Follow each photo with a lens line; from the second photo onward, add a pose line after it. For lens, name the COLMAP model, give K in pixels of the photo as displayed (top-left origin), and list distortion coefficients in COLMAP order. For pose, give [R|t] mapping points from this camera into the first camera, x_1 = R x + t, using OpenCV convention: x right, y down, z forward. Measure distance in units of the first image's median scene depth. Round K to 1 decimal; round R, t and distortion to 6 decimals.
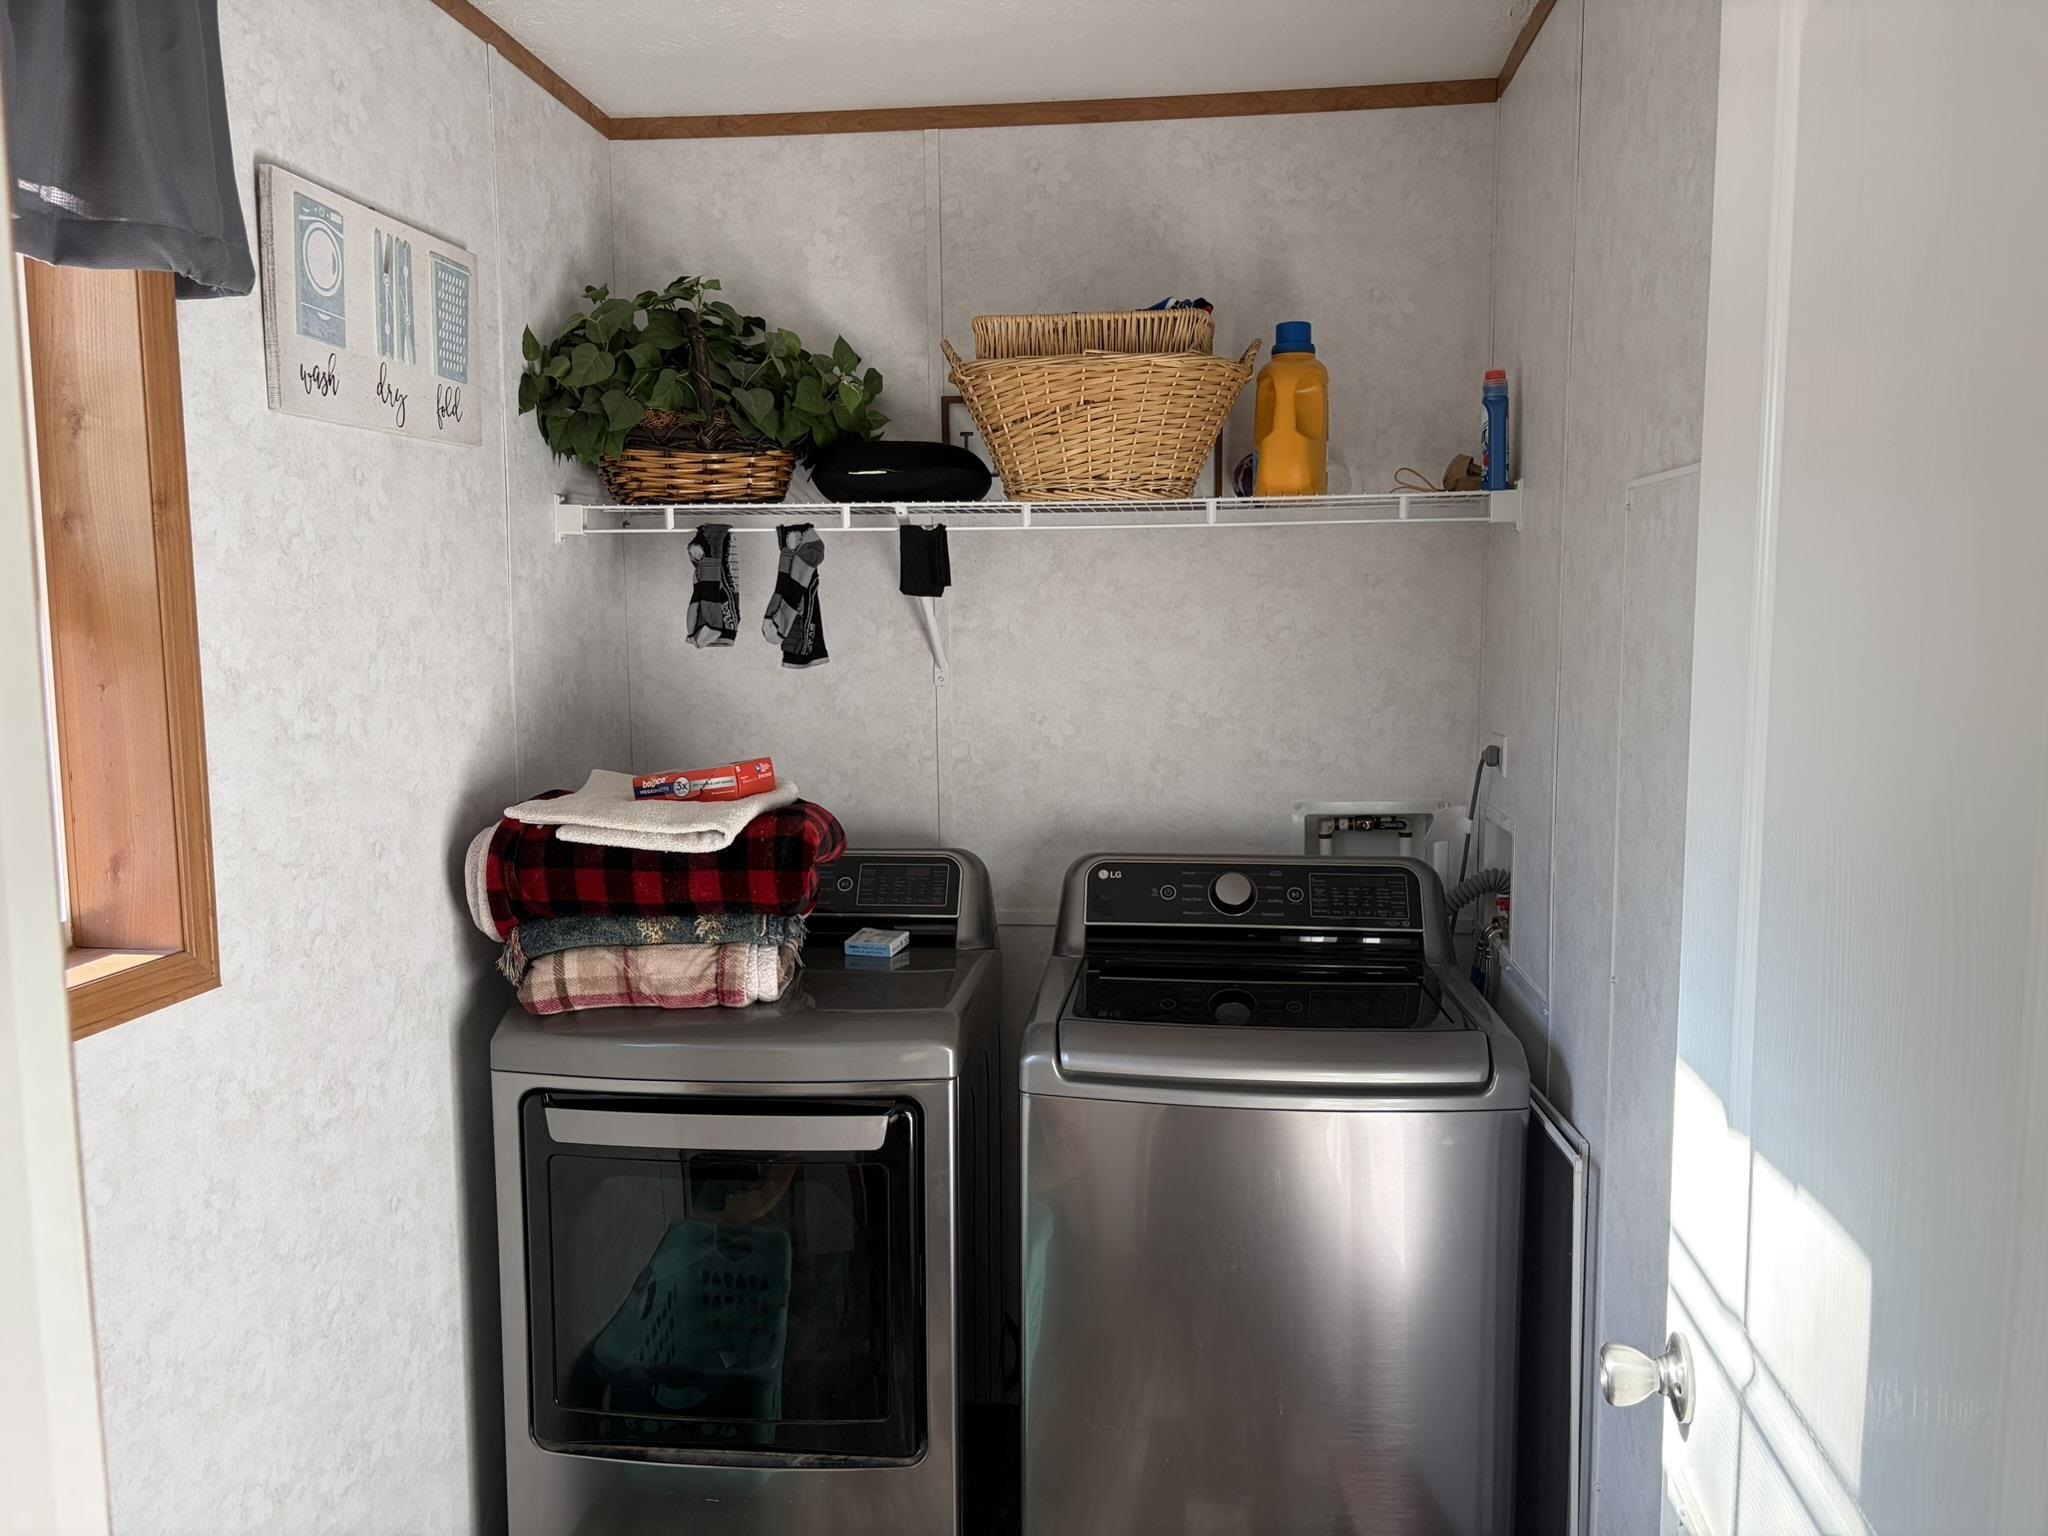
lens RADIAL K [[1576.4, 0, 1038.0], [0, 1576.4, 778.1], [0, 0, 1]] dist [0.044155, -0.051483]
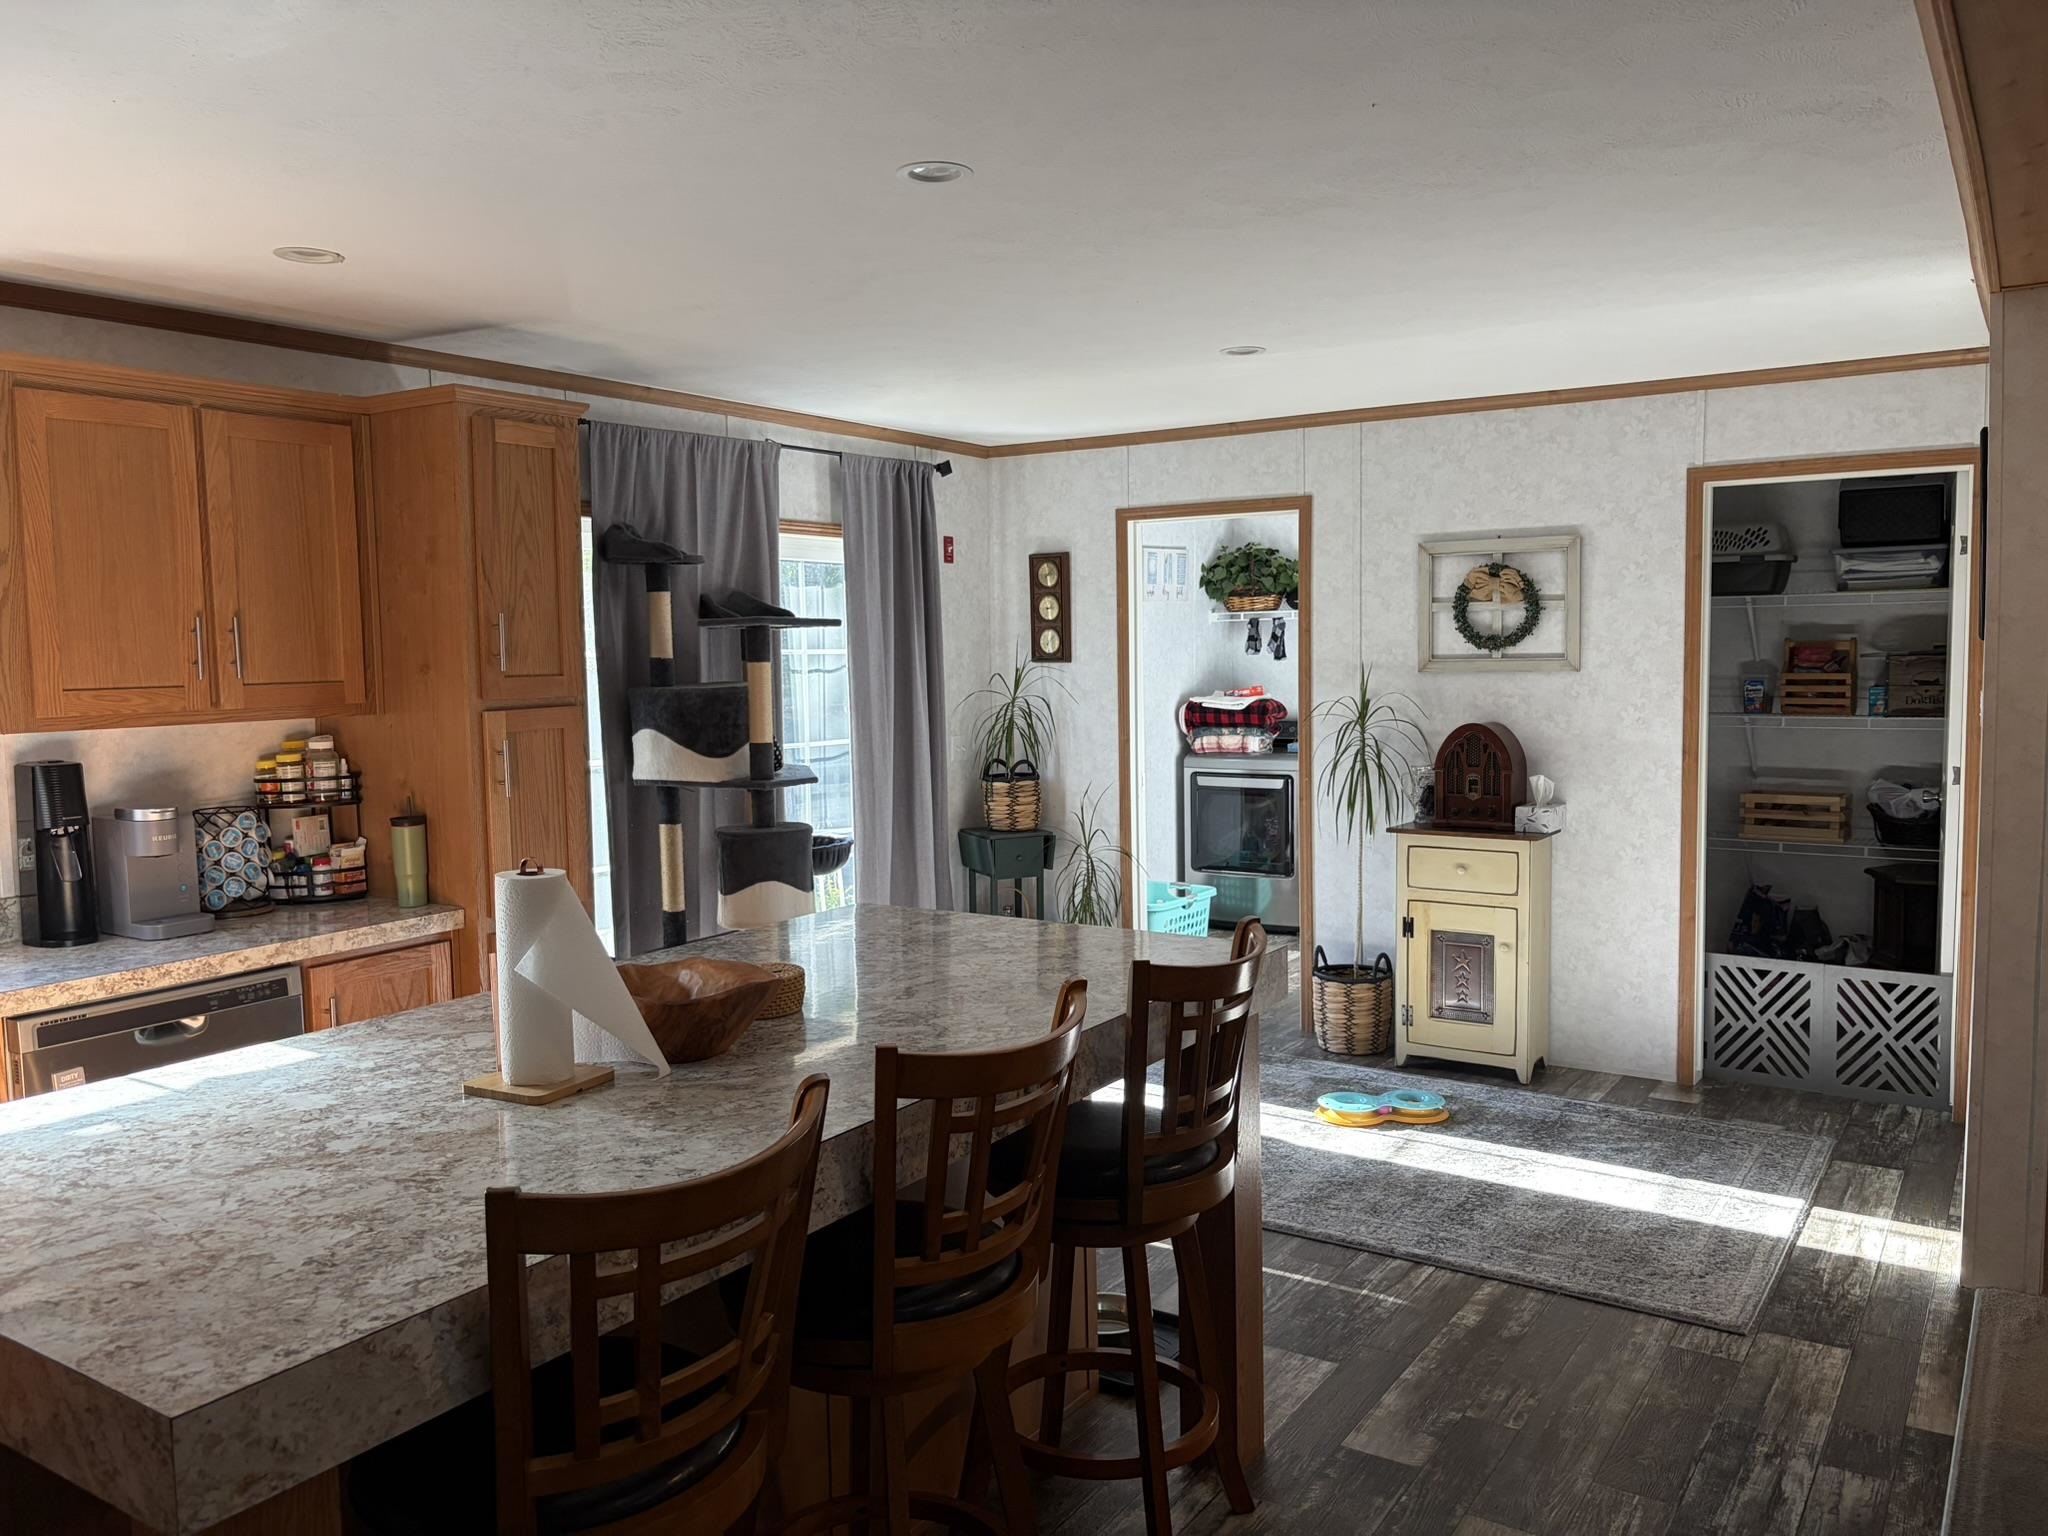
lens RADIAL K [[1576.4, 0, 1014.9], [0, 1576.4, 772.2], [0, 0, 1]] dist [0.044155, -0.051483]
pose [[0.887389, 0.029364, -0.460086, 0.943753], [-0.035548, 0.999357, -0.004781, 0.210844], [0.459649, 0.020598, 0.887862, -2.318225]]
